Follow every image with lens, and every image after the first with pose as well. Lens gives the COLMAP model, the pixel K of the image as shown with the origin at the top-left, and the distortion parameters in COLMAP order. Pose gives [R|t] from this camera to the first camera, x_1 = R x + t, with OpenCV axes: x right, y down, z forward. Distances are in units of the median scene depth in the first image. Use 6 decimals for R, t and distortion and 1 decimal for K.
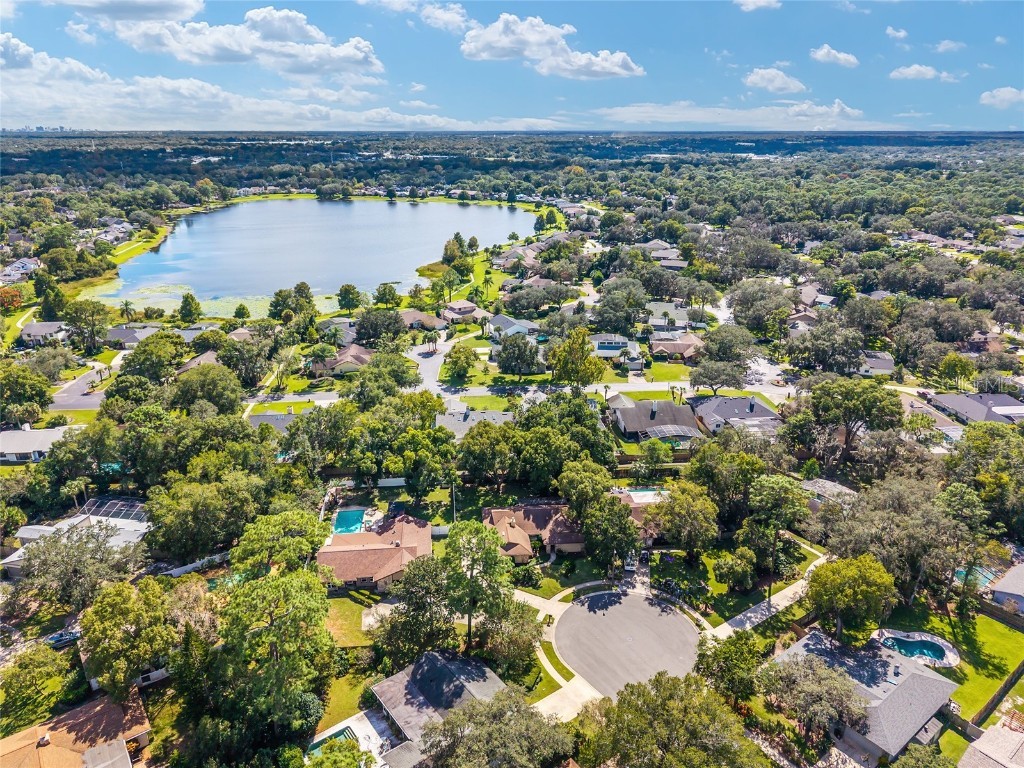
lens RADIAL K [[727.8, 0, 517.0], [0, 727.8, 389.6], [0, 0, 1]] dist [0.002877, -0.003713]
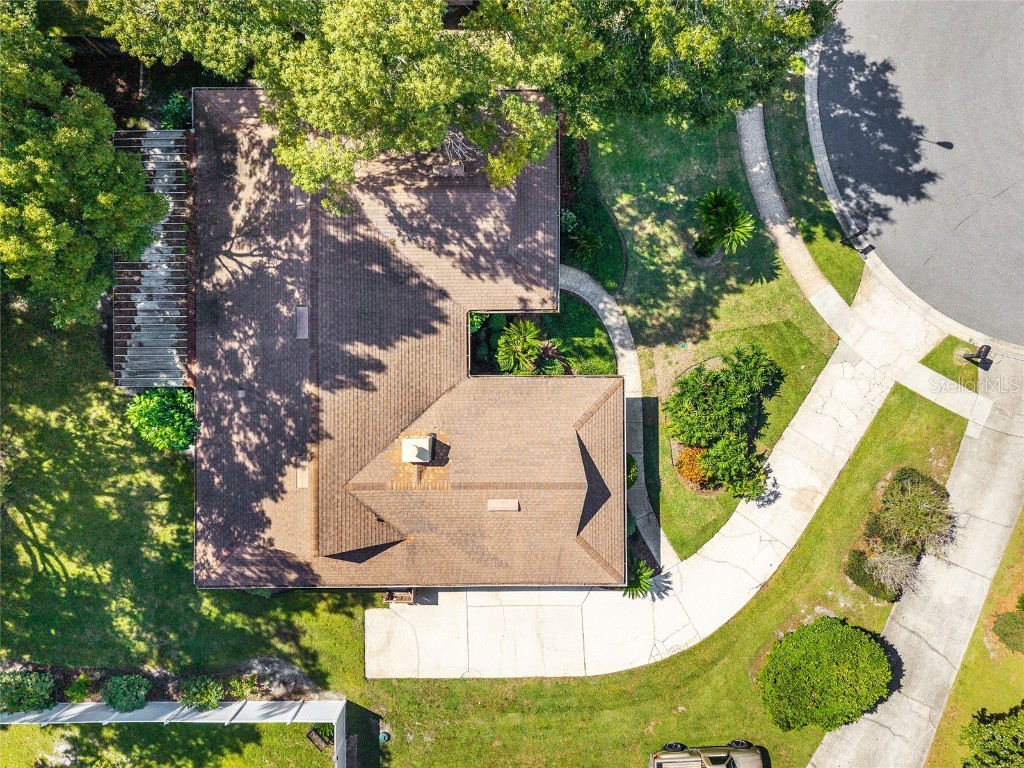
lens RADIAL K [[727.8, 0, 517.0], [0, 727.8, 389.6], [0, 0, 1]] dist [0.002877, -0.003713]
pose [[0.106626, -0.994297, -0.002274, 0.014373], [0.363203, 0.036820, 0.930982, 0.010715], [-0.925589, -0.100093, 0.365058, 0.946123]]
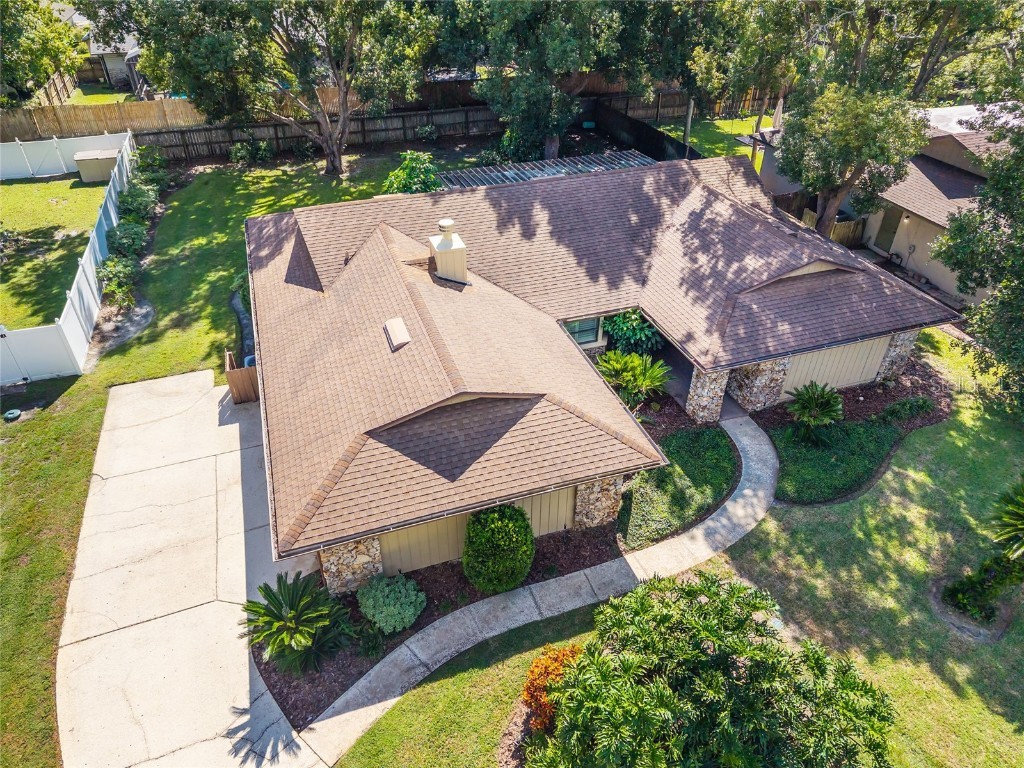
lens RADIAL K [[686.9, 0, 512.0], [0, 686.9, 384.0], [0, 0, 1]] dist [-0.001053, 0.000764]
pose [[0.974332, -0.136507, 0.179006, -0.021795], [0.089043, 0.964017, 0.250486, 0.182761], [-0.206758, -0.228117, 0.951427, 0.897151]]
